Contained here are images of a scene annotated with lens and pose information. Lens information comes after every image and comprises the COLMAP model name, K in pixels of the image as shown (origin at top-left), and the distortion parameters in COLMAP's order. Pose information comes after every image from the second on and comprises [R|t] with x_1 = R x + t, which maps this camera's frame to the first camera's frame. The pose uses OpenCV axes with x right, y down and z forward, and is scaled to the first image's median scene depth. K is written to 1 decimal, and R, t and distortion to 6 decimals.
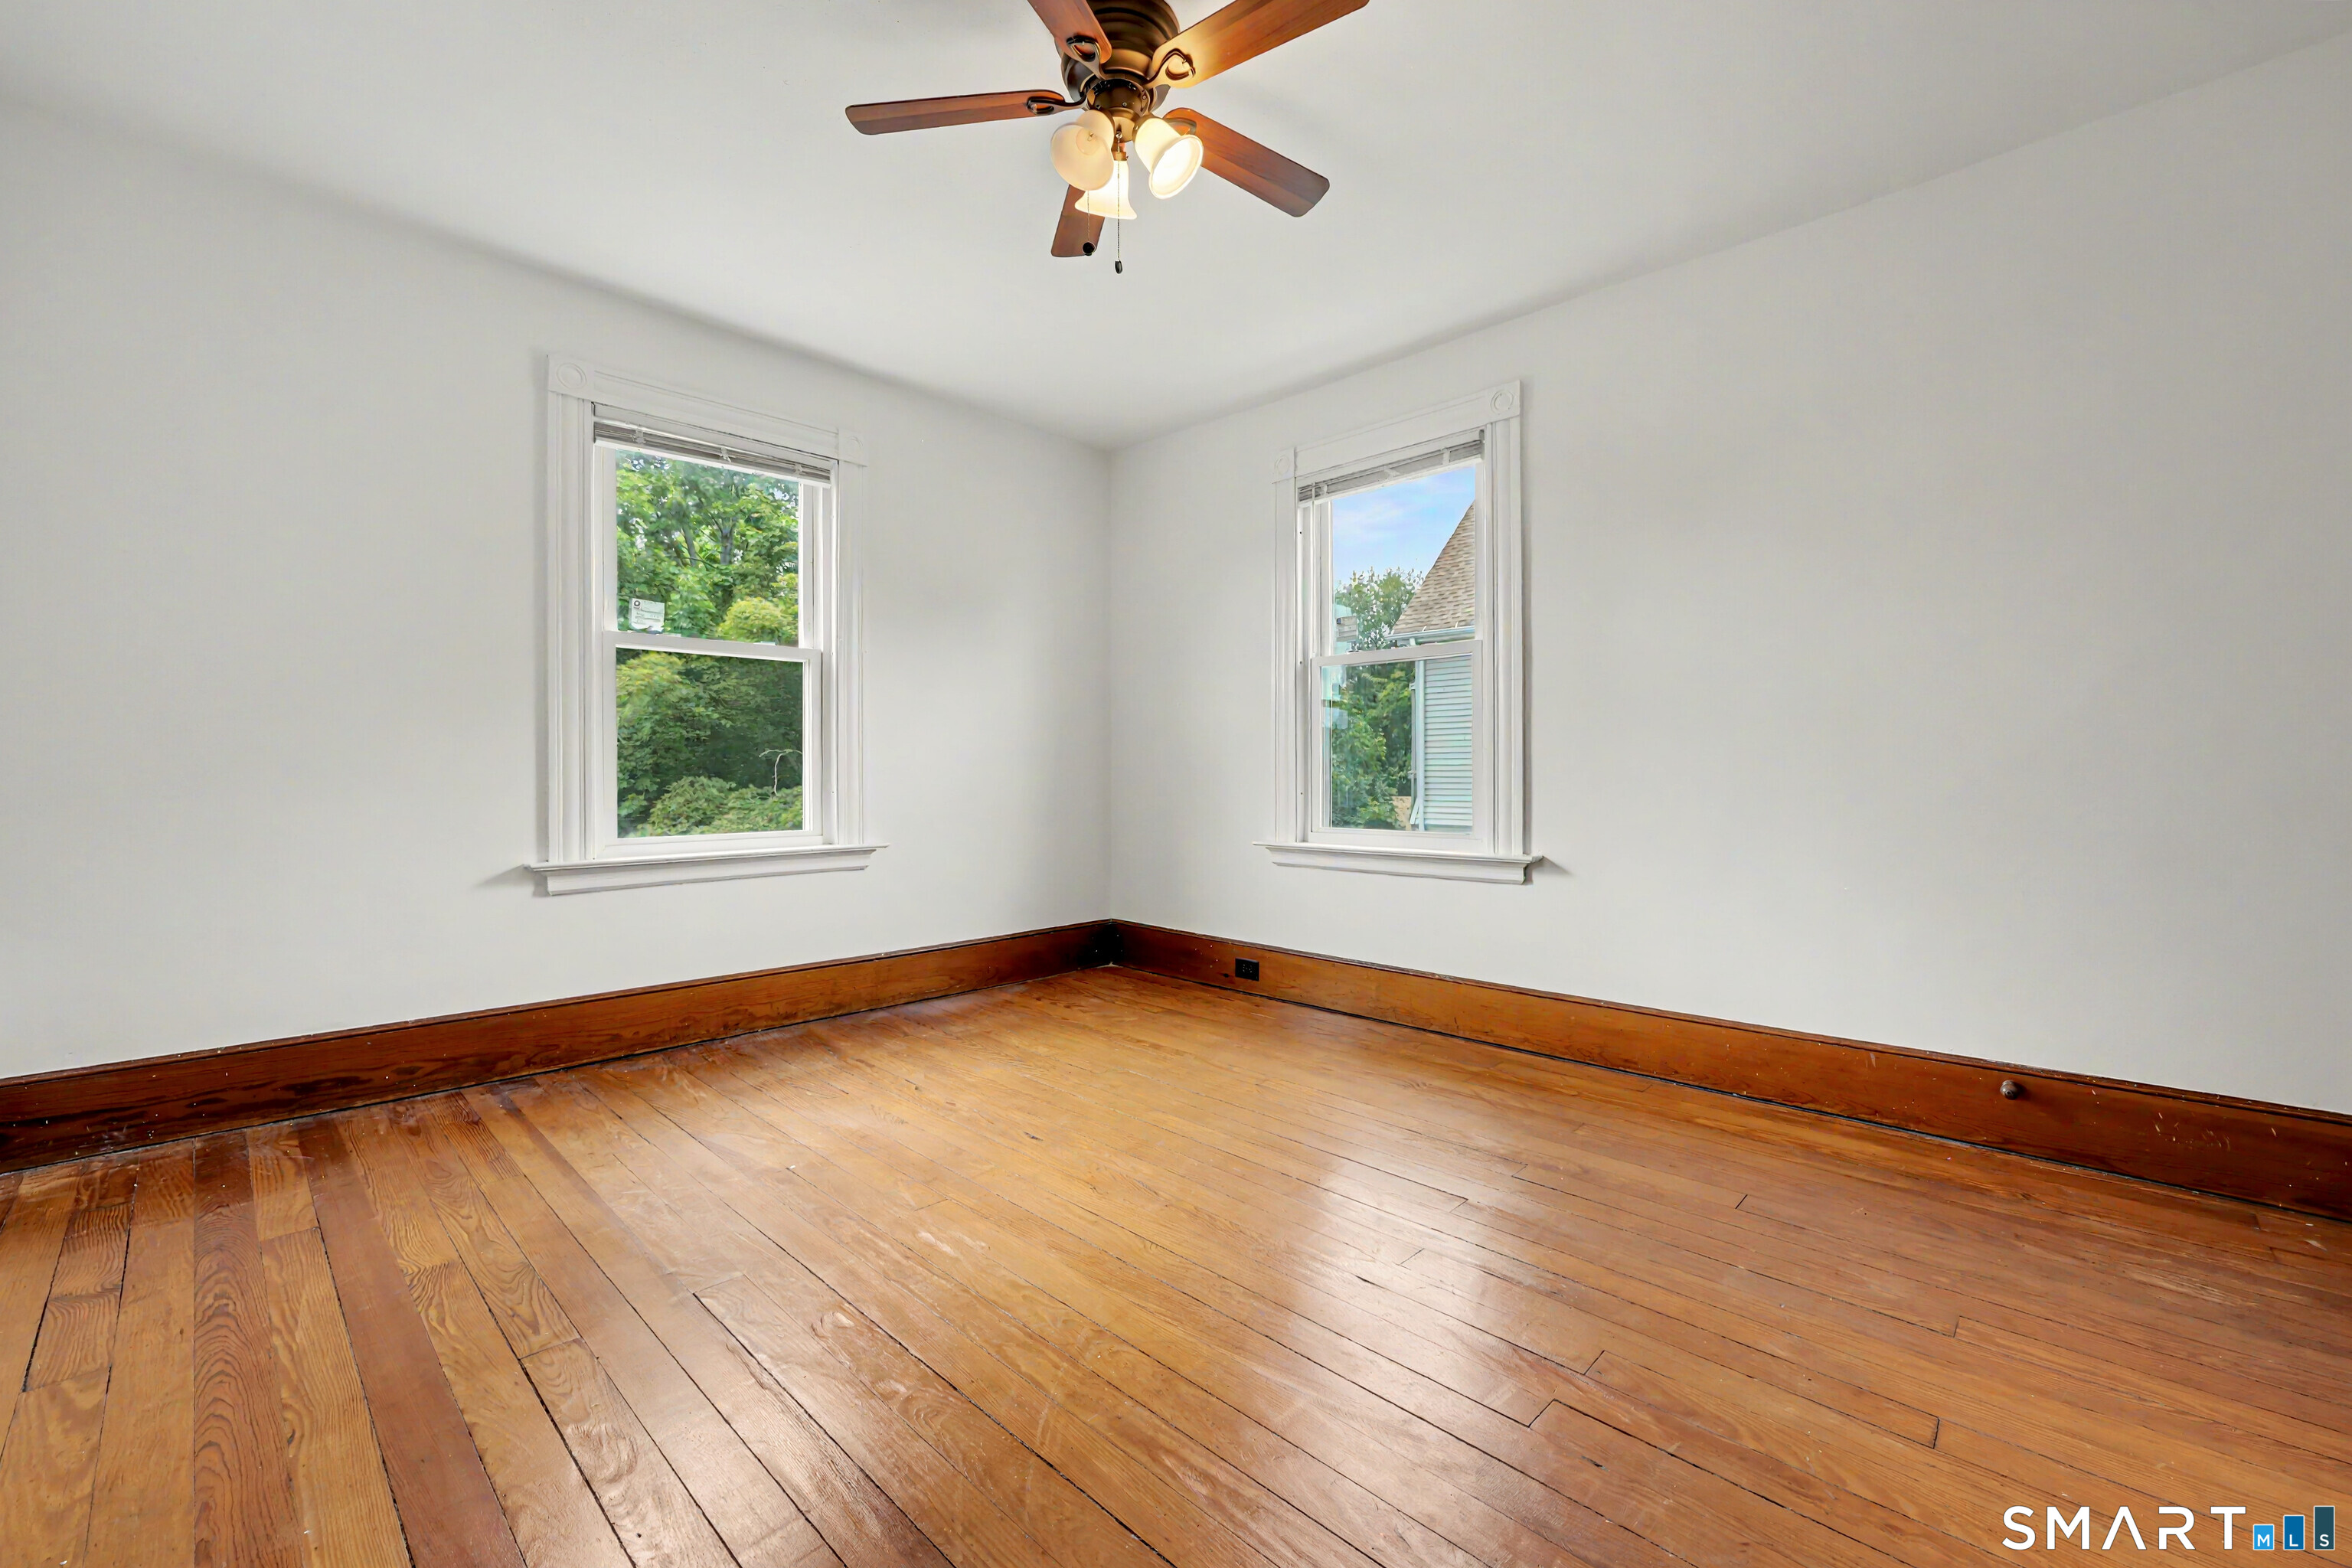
lens RADIAL K [[941.5, 0, 1185.2], [0, 941.5, 776.5], [0, 0, 1]] dist [-0.000689, -0.000078]
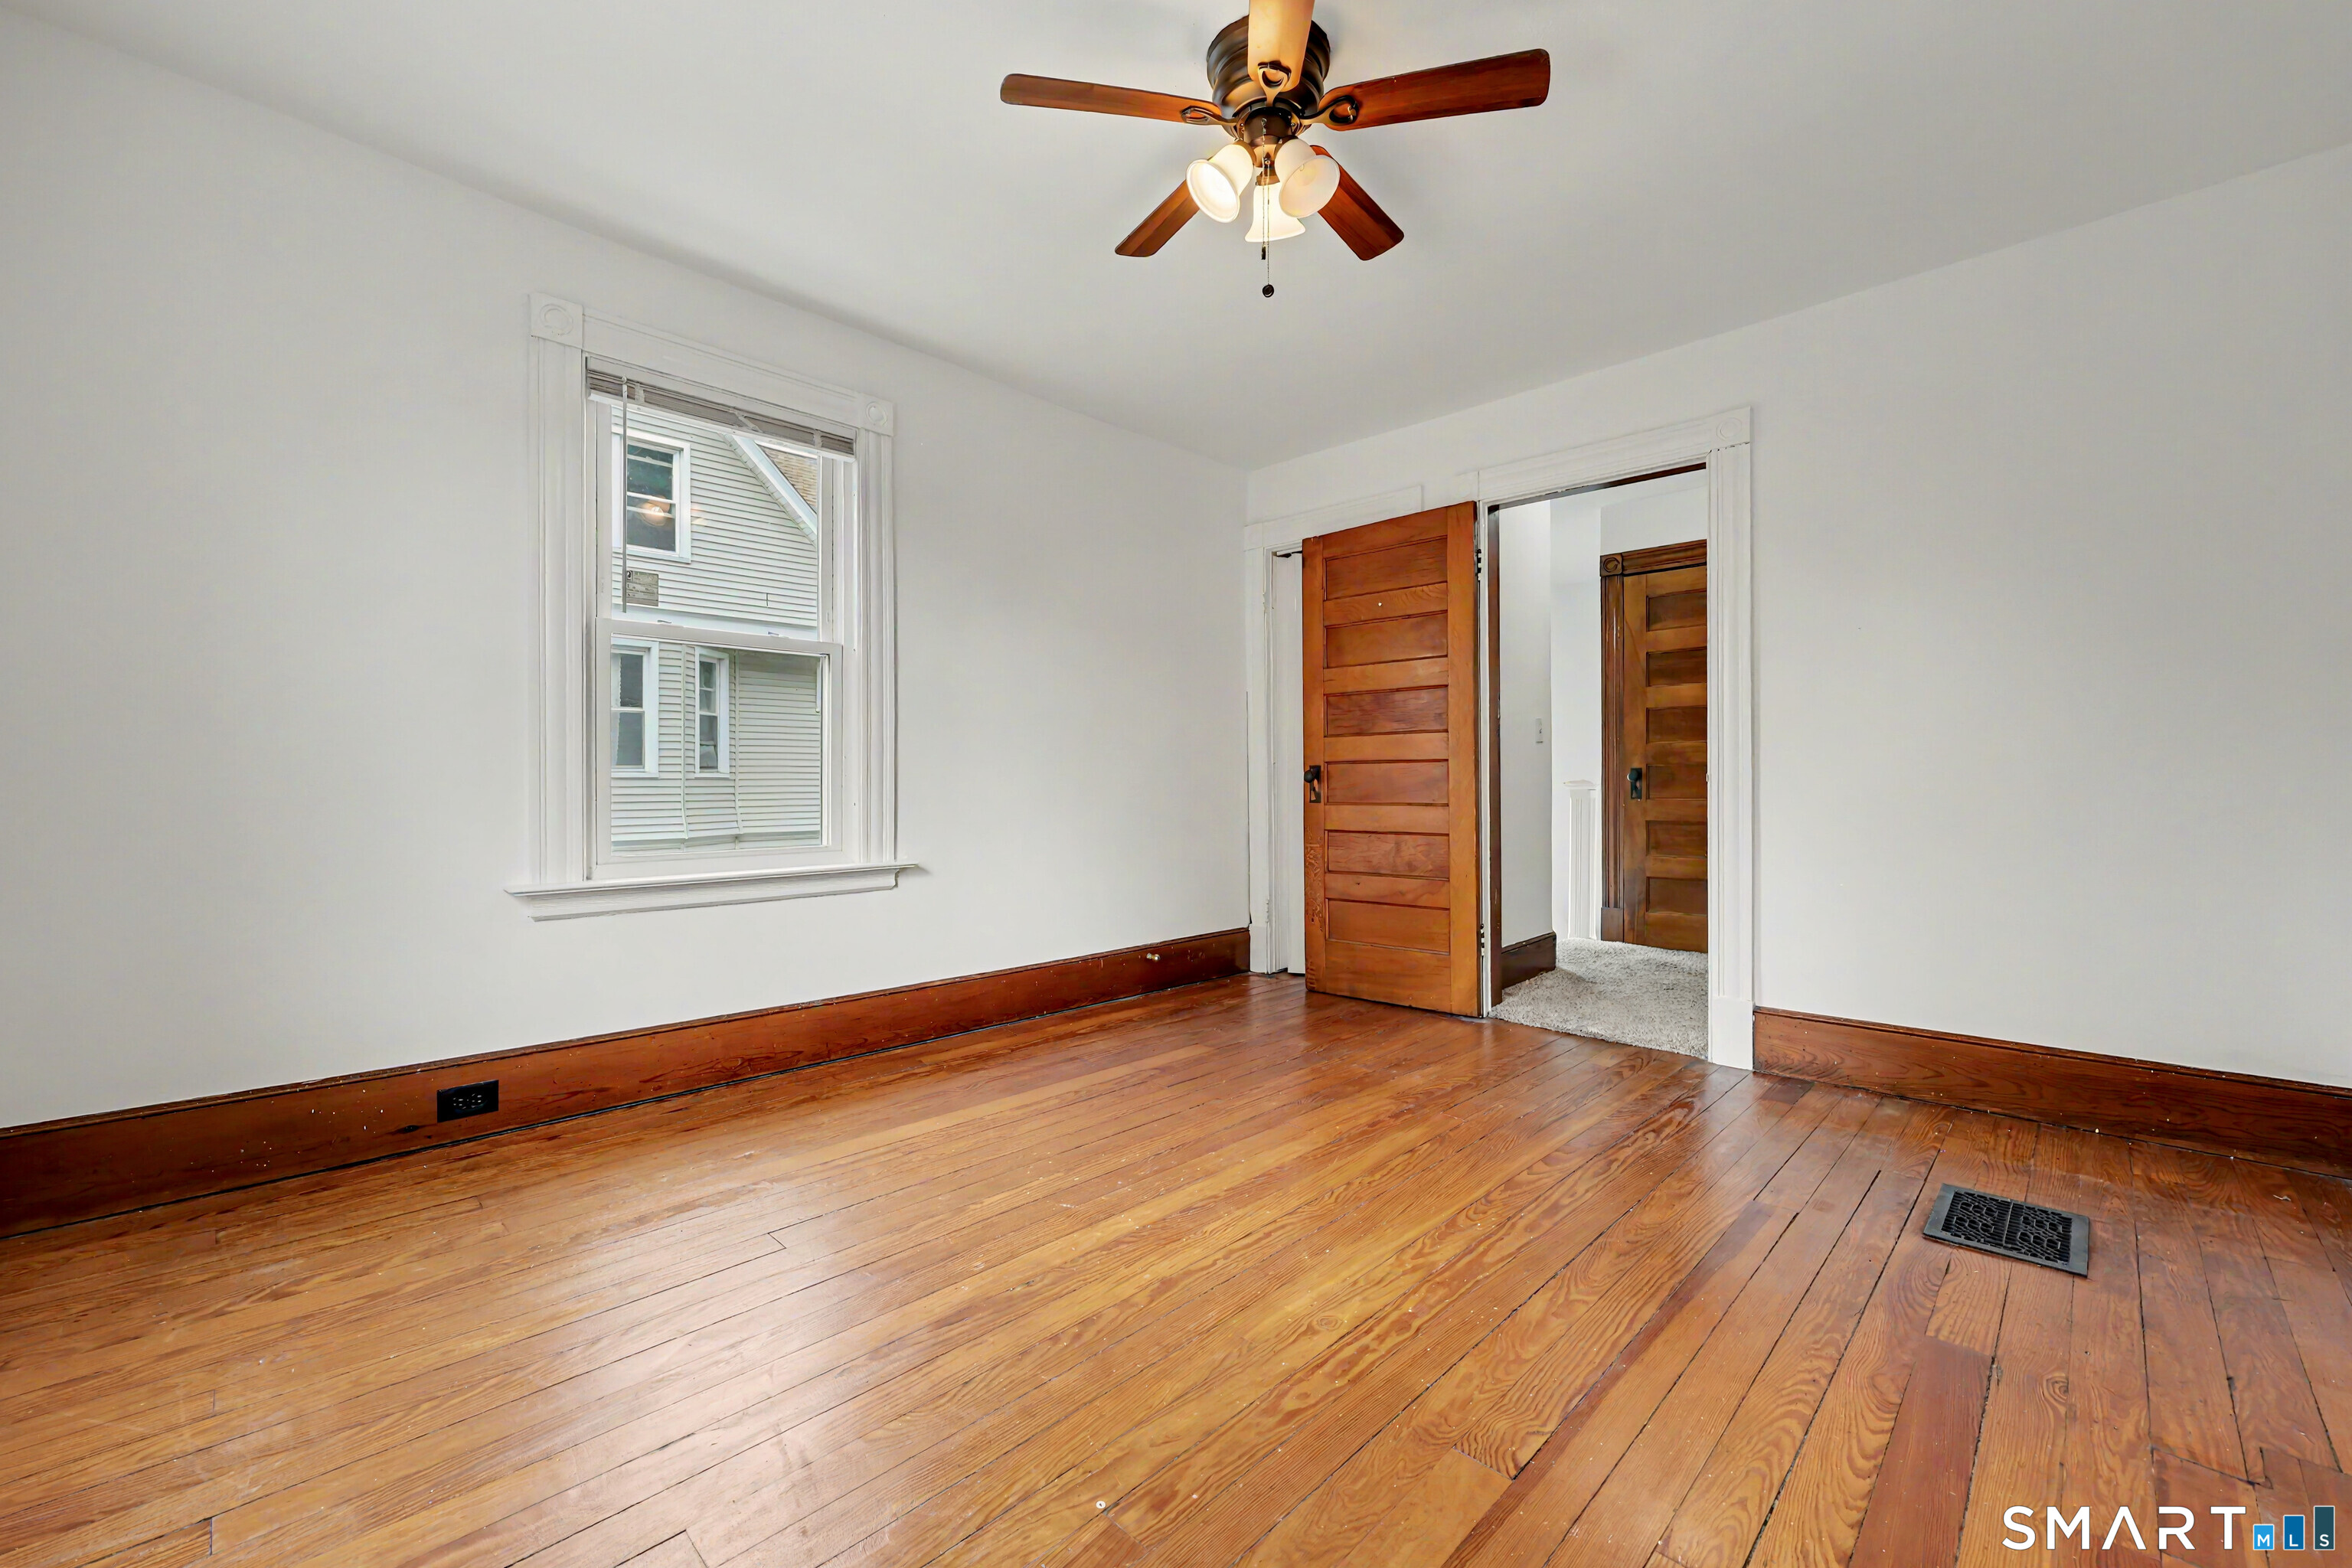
lens RADIAL K [[935.2, 0, 1176.0], [0, 935.2, 784.0], [0, 0, 1]] dist [0.000096, -0.000004]
pose [[0.020355, -0.000344, 0.999793, -0.682692], [-0.003278, 0.999995, 0.000411, -0.003361], [-0.999787, -0.003286, 0.020354, 0.675740]]
